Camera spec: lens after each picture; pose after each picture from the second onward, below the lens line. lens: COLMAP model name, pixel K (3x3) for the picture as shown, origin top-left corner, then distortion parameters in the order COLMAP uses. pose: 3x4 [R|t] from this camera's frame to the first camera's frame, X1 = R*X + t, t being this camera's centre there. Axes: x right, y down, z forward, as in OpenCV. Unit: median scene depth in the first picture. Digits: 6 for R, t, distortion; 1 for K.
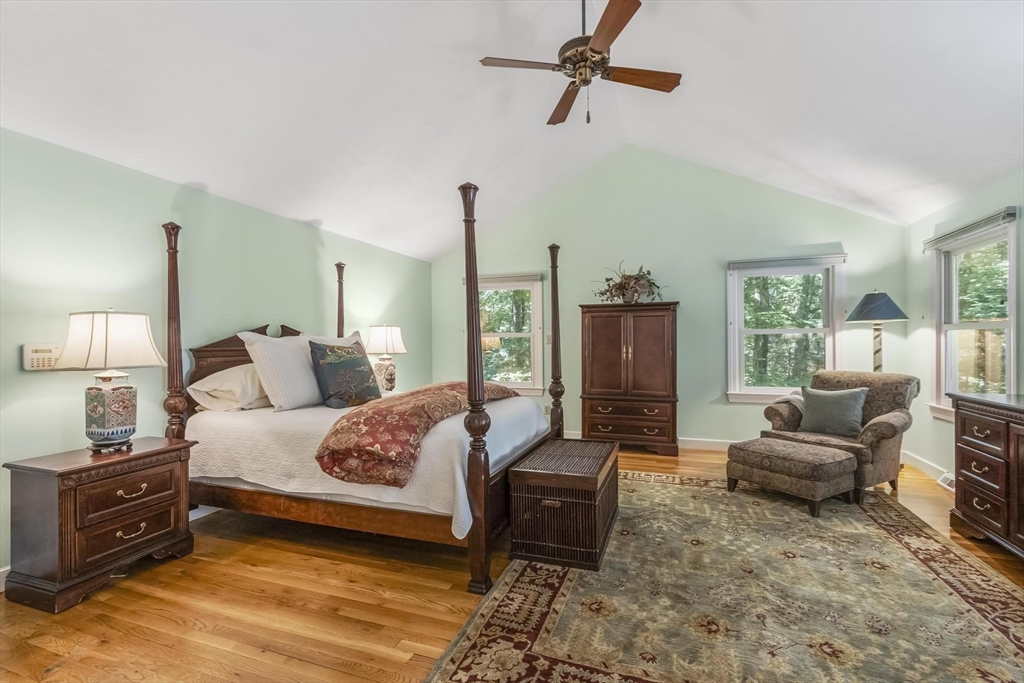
lens RADIAL K [[446.3, 0, 515.5], [0, 446.3, 343.0], [0, 0, 1]] dist [0.001677, -0.000402]
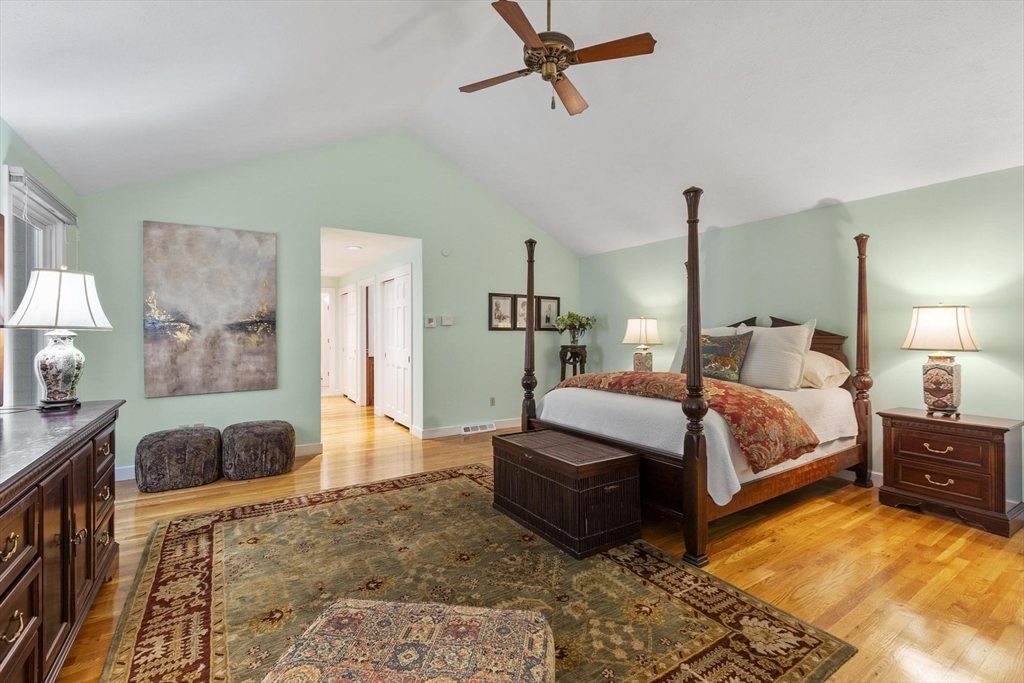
lens RADIAL K [[446.3, 0, 510.9], [0, 446.3, 335.9], [0, 0, 1]] dist [0.001677, -0.000402]
pose [[-0.598746, 0.010345, -0.800873, 1.175599], [0.004741, 0.999945, 0.009372, -0.009364], [0.800925, 0.001815, -0.598762, 1.785363]]
